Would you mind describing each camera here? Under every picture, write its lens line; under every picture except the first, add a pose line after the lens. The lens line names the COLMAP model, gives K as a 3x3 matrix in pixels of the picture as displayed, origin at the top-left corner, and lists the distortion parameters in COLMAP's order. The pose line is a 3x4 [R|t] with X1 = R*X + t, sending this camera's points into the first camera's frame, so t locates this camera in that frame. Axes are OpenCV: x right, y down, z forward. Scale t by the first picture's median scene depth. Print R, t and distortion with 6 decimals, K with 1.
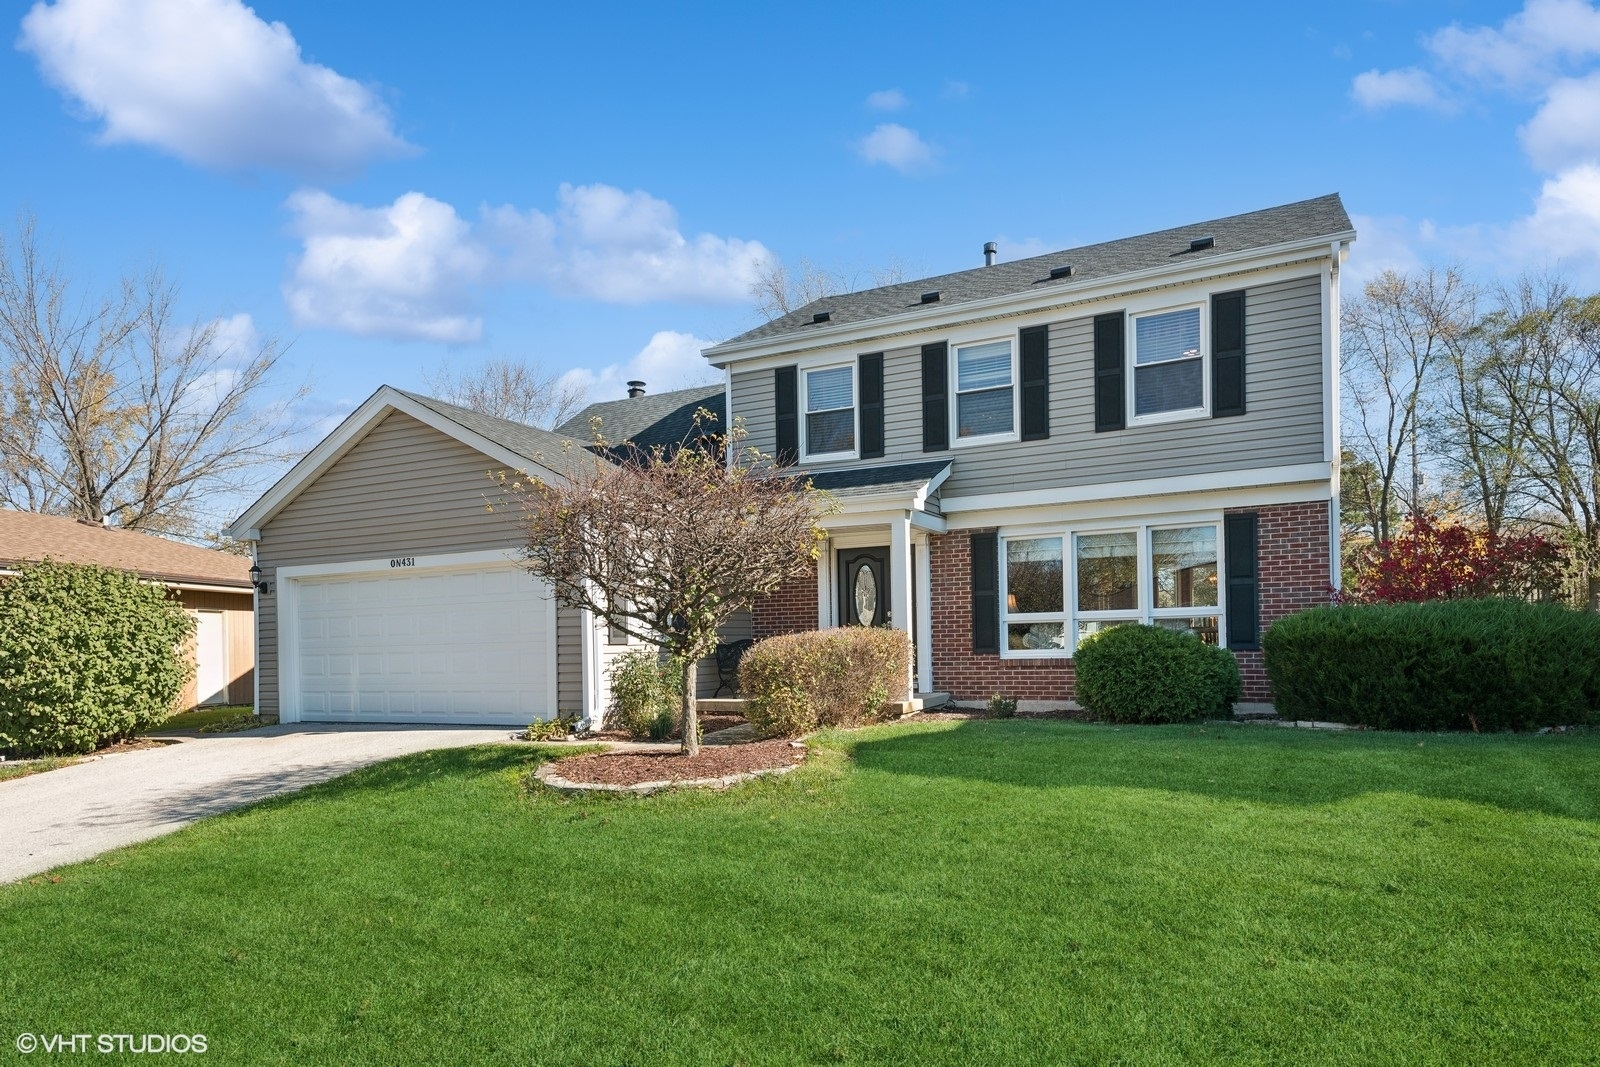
lens RADIAL K [[902.7, 0, 882.0], [0, 902.7, 541.3], [0, 0, 1]] dist [0.041998, -0.001571]
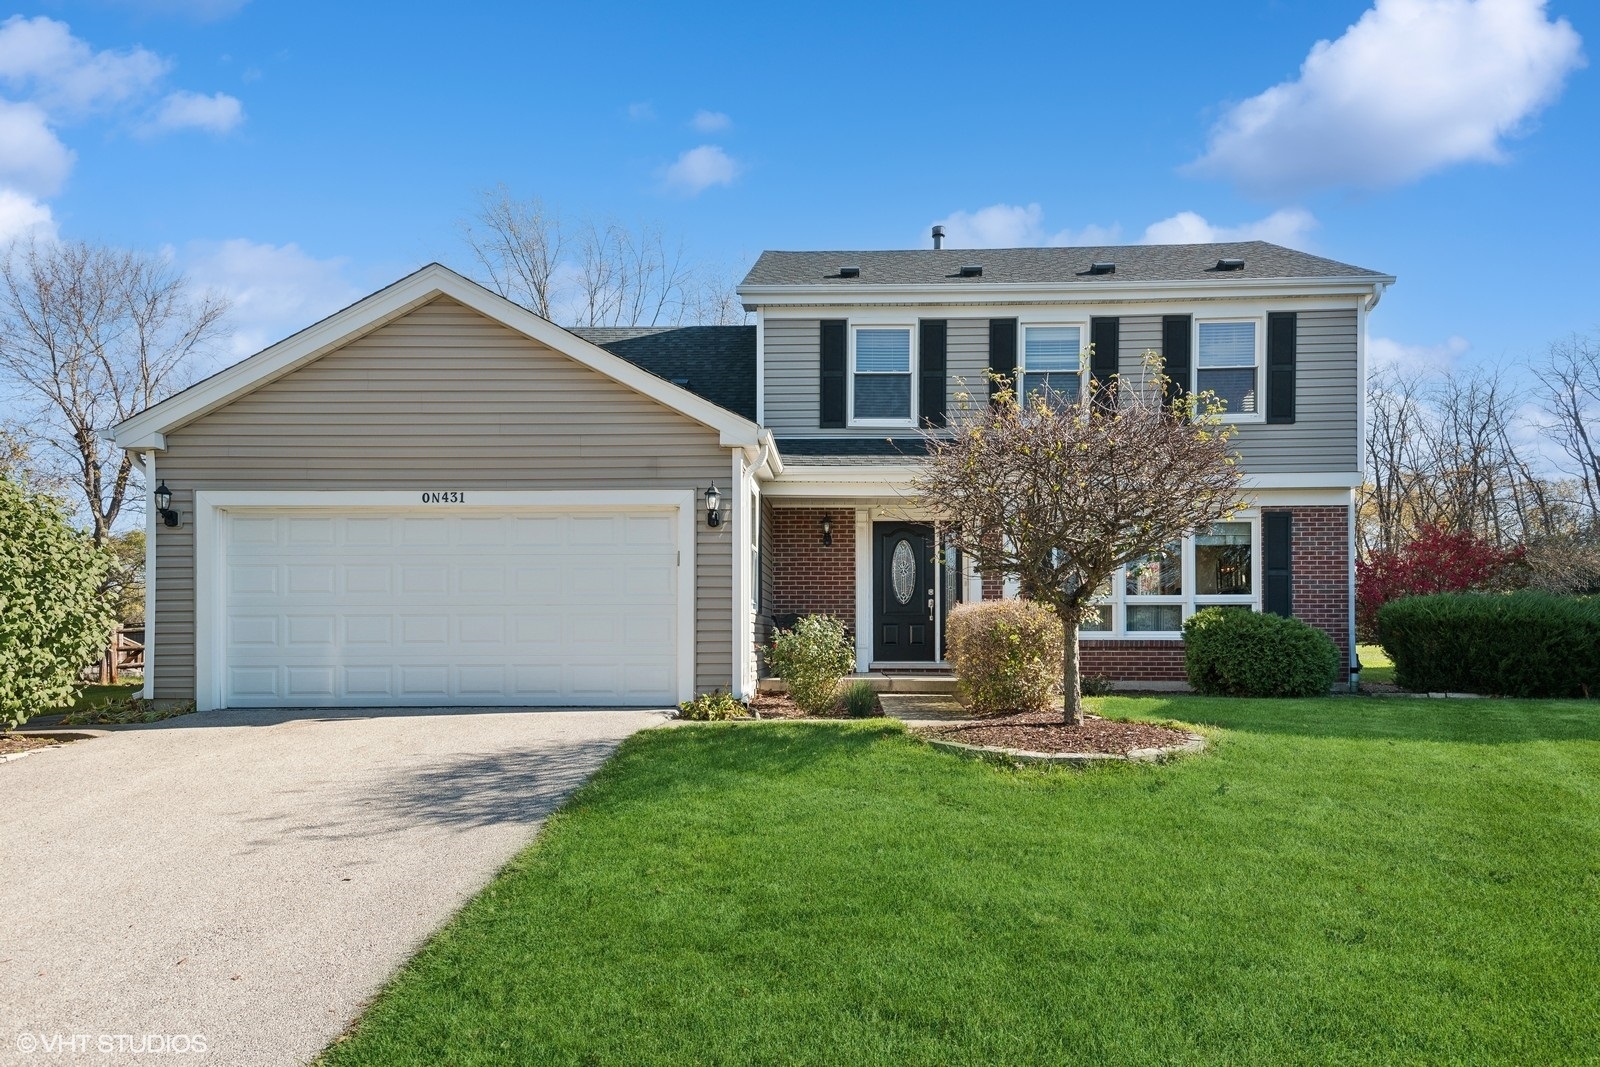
lens RADIAL K [[902.7, 0, 882.0], [0, 902.7, 541.3], [0, 0, 1]] dist [0.041998, -0.001571]
pose [[0.922290, 0.059736, 0.381855, -0.441605], [-0.060260, 0.998126, -0.010598, 0.042915], [-0.381773, -0.013236, 0.924161, 0.141864]]
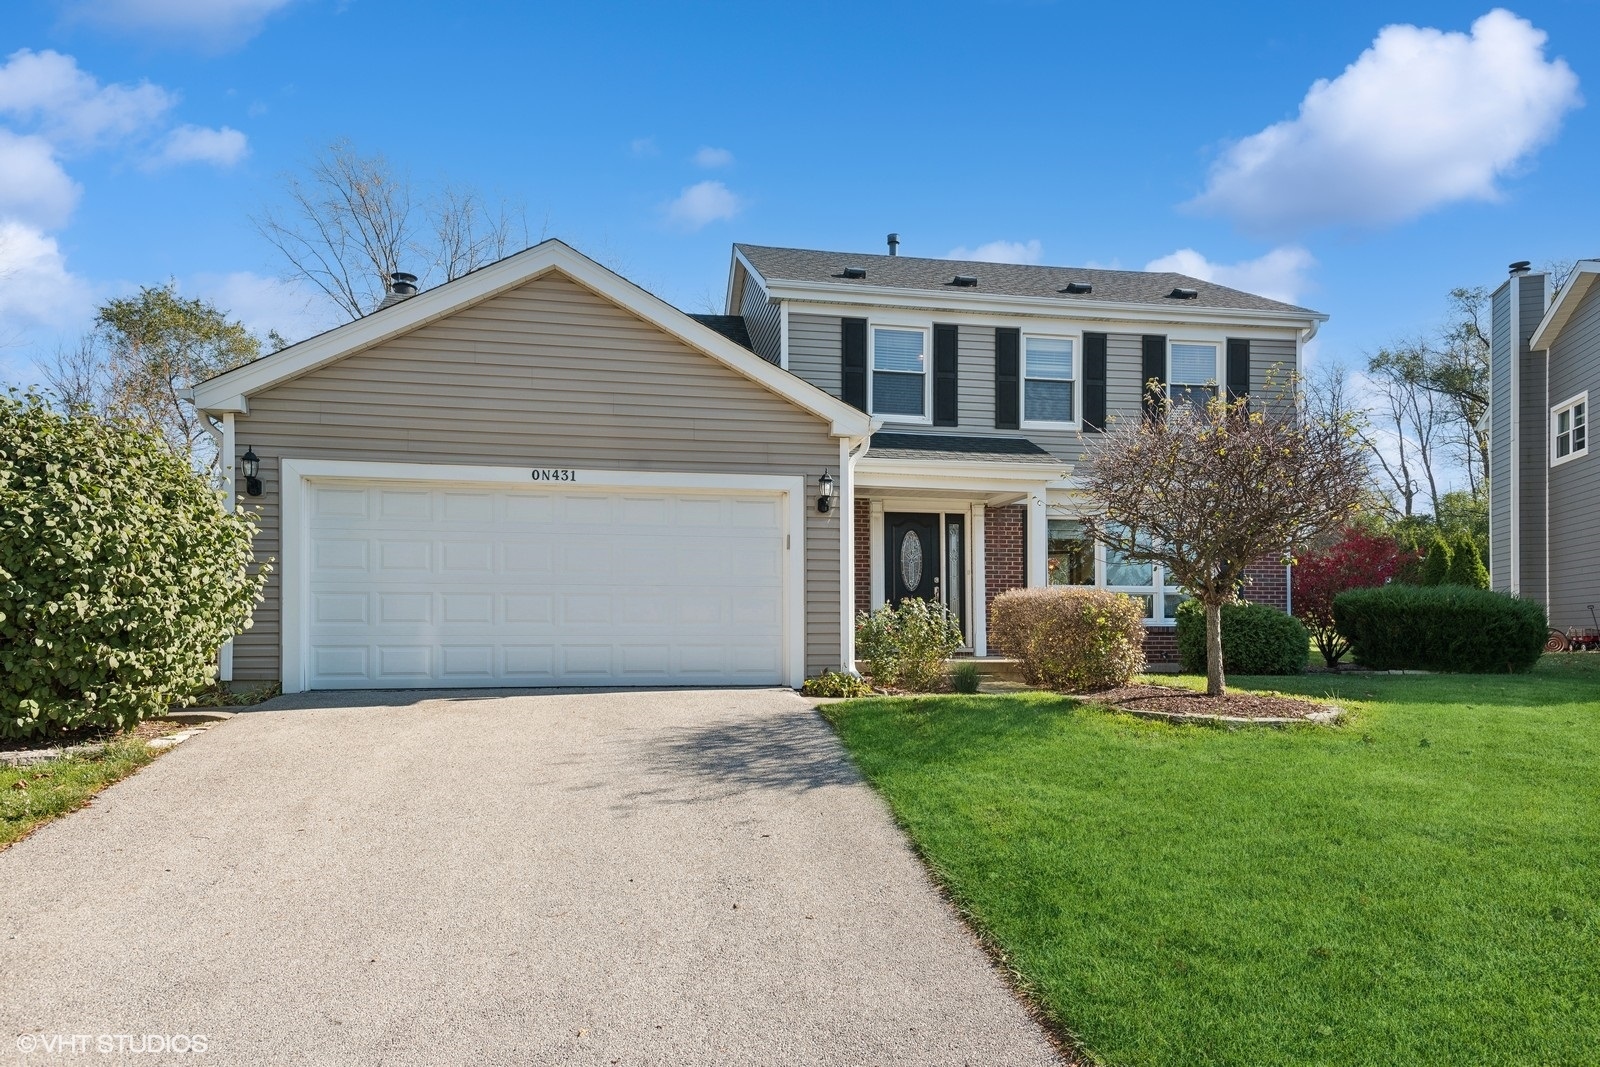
lens RADIAL K [[889.4, 0, 859.6], [0, 889.4, 526.3], [0, 0, 1]] dist [0.043639, 0.000294]
pose [[0.830760, 0.086006, 0.549947, -0.668549], [-0.080583, 0.996166, -0.034061, 0.065739], [-0.550768, -0.016020, 0.834505, 0.224145]]
